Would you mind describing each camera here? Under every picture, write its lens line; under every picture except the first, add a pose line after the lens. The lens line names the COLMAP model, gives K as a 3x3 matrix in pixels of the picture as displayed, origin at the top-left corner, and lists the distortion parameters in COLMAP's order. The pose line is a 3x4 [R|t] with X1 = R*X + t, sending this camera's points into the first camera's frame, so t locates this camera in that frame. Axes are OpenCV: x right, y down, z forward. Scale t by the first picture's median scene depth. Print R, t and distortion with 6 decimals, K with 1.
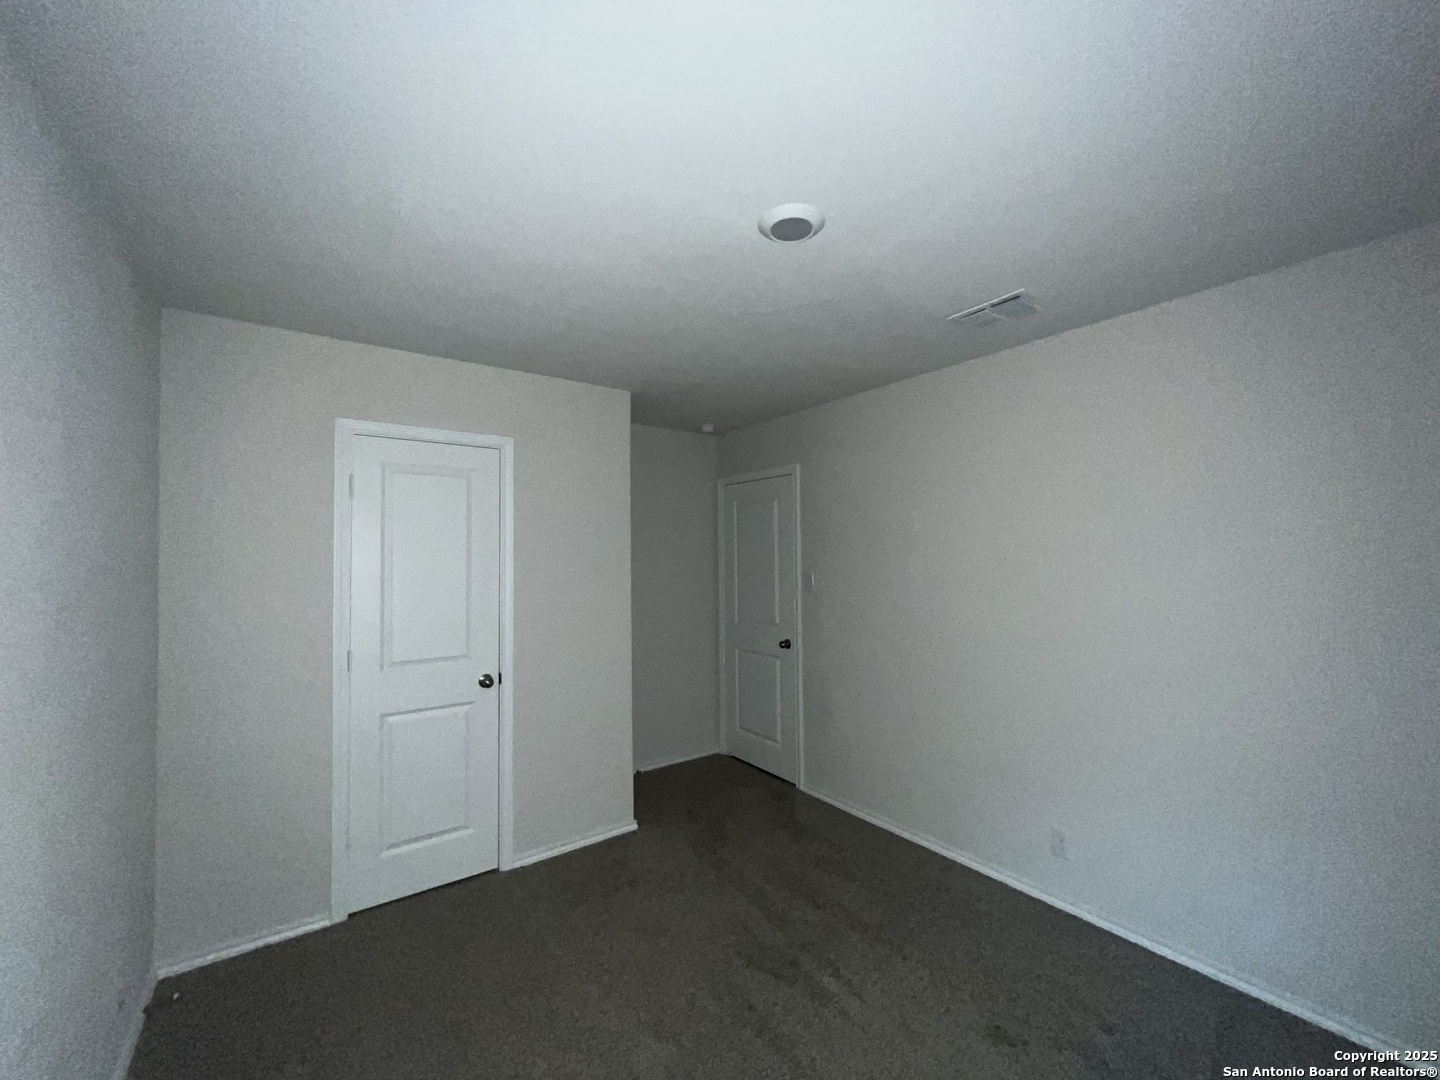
lens RADIAL K [[582.8, 0, 720.0], [0, 582.8, 540.0], [0, 0, 1]] dist [-0.001108, -0.000145]
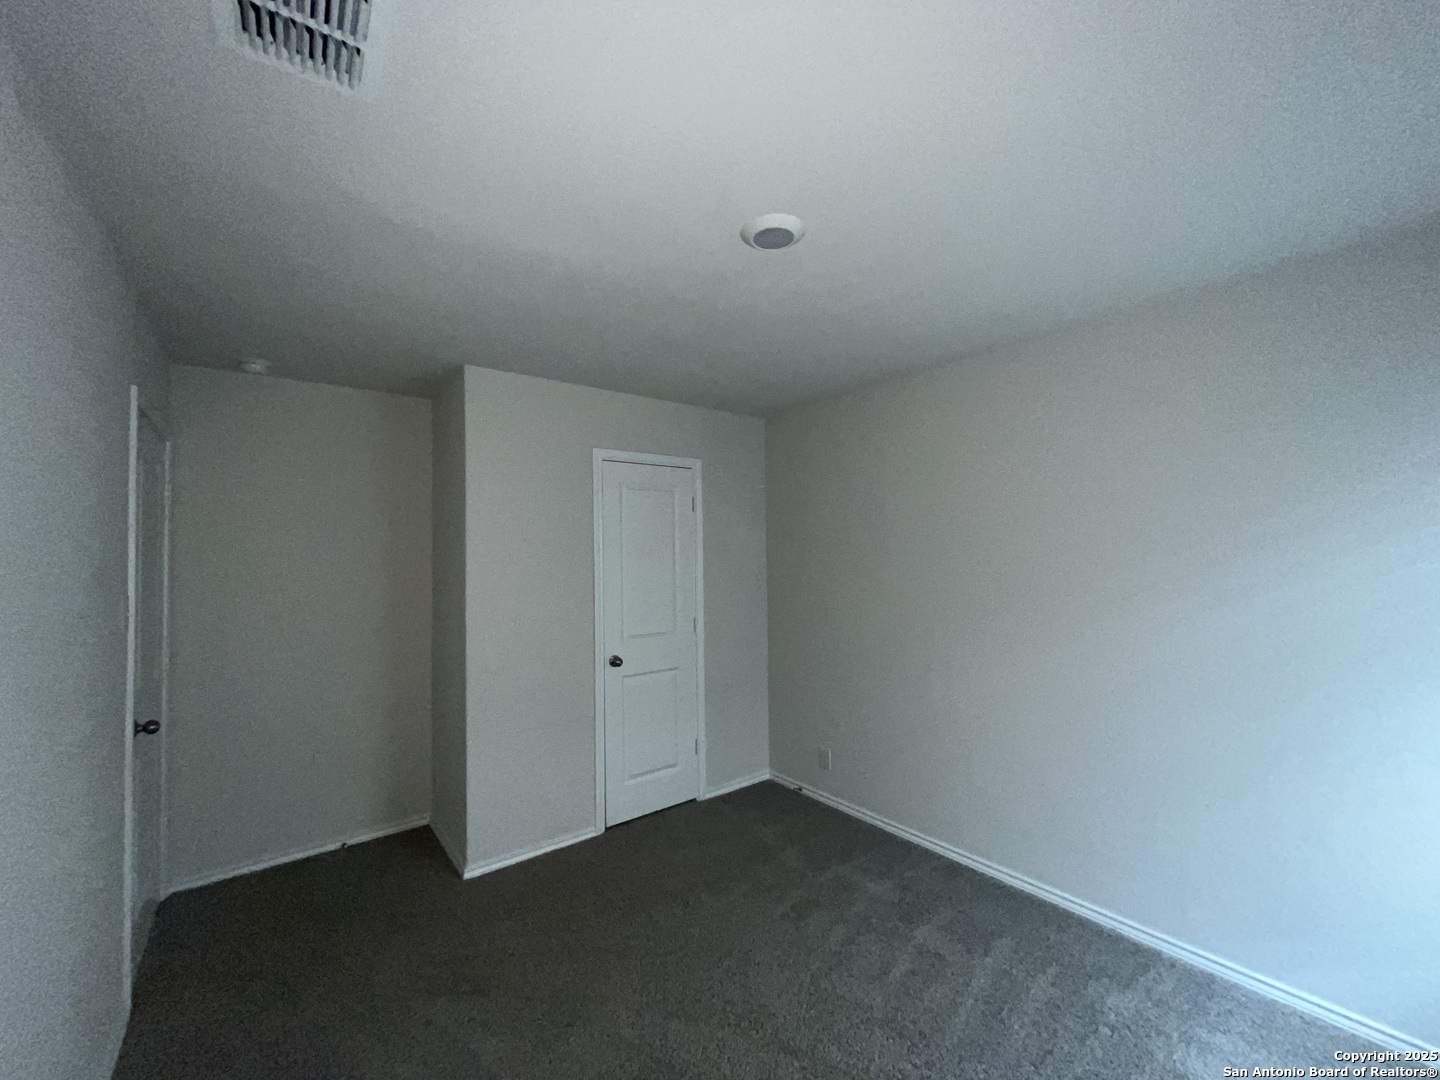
lens RADIAL K [[576.8, 0, 720.0], [0, 576.8, 540.0], [0, 0, 1]] dist [0.000972, -0.000122]
pose [[0.999329, -0.005347, 0.036242, -0.400519], [0.005374, 0.999985, -0.000650, -0.000614], [-0.036238, 0.000845, 0.999343, -0.283165]]
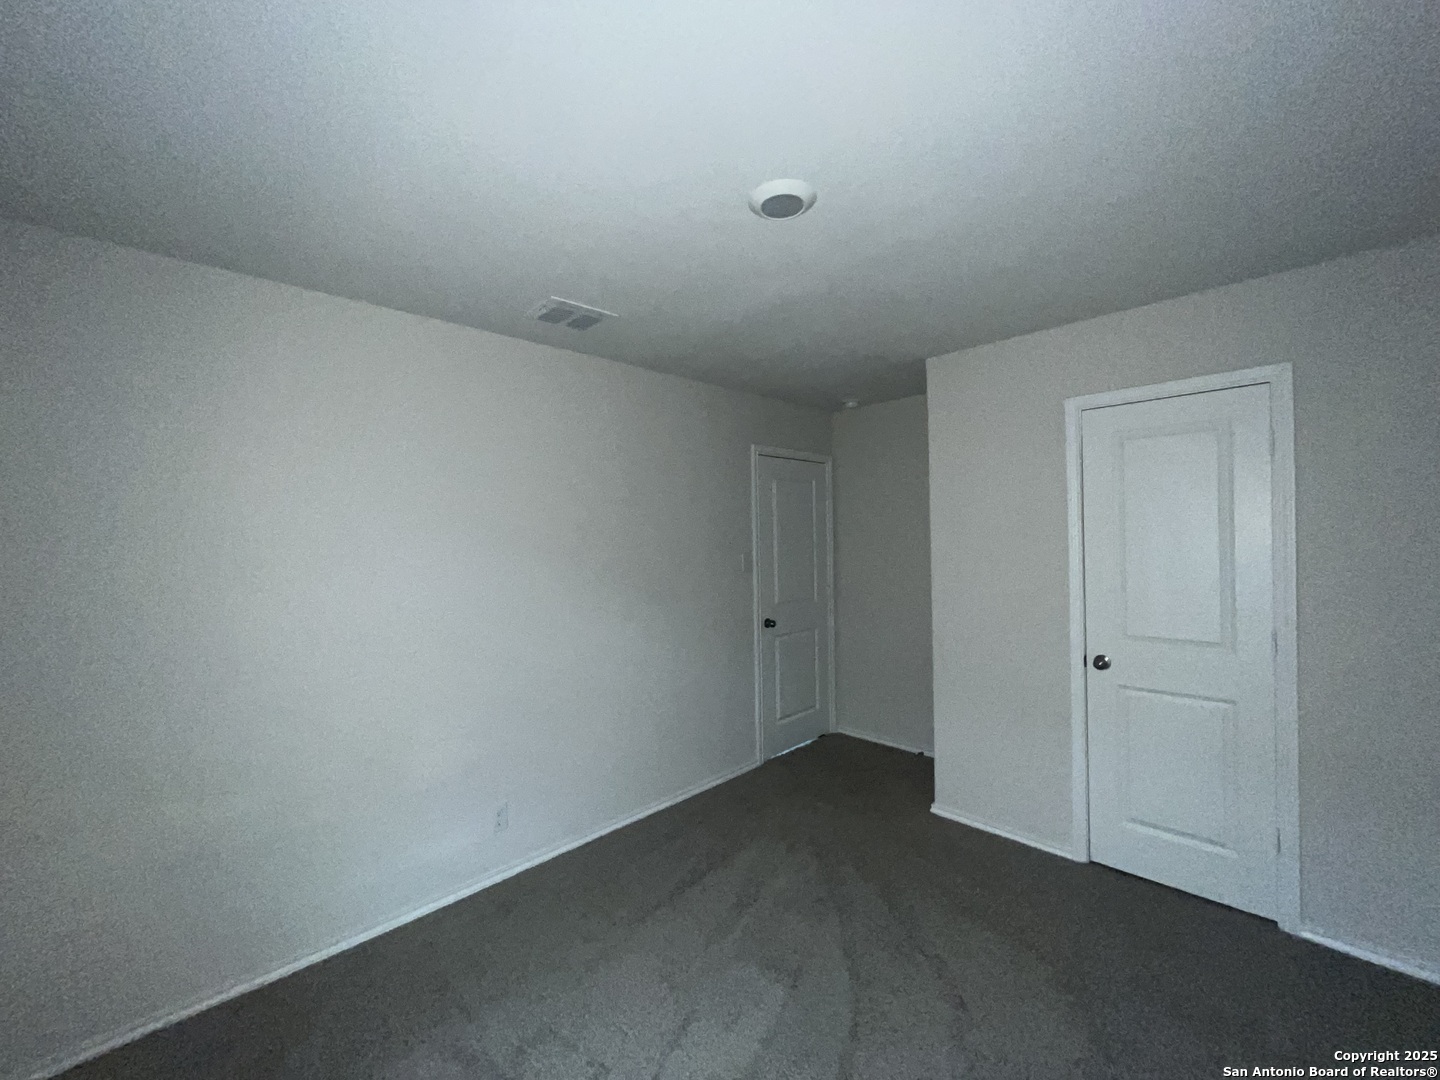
lens RADIAL K [[576.8, 0, 720.0], [0, 576.8, 540.0], [0, 0, 1]] dist [0.000972, -0.000122]
pose [[0.159338, 0.009365, -0.987180, 0.283175], [0.042580, 0.998959, 0.016350, 0.006430], [0.986305, -0.044639, 0.158773, 0.179063]]
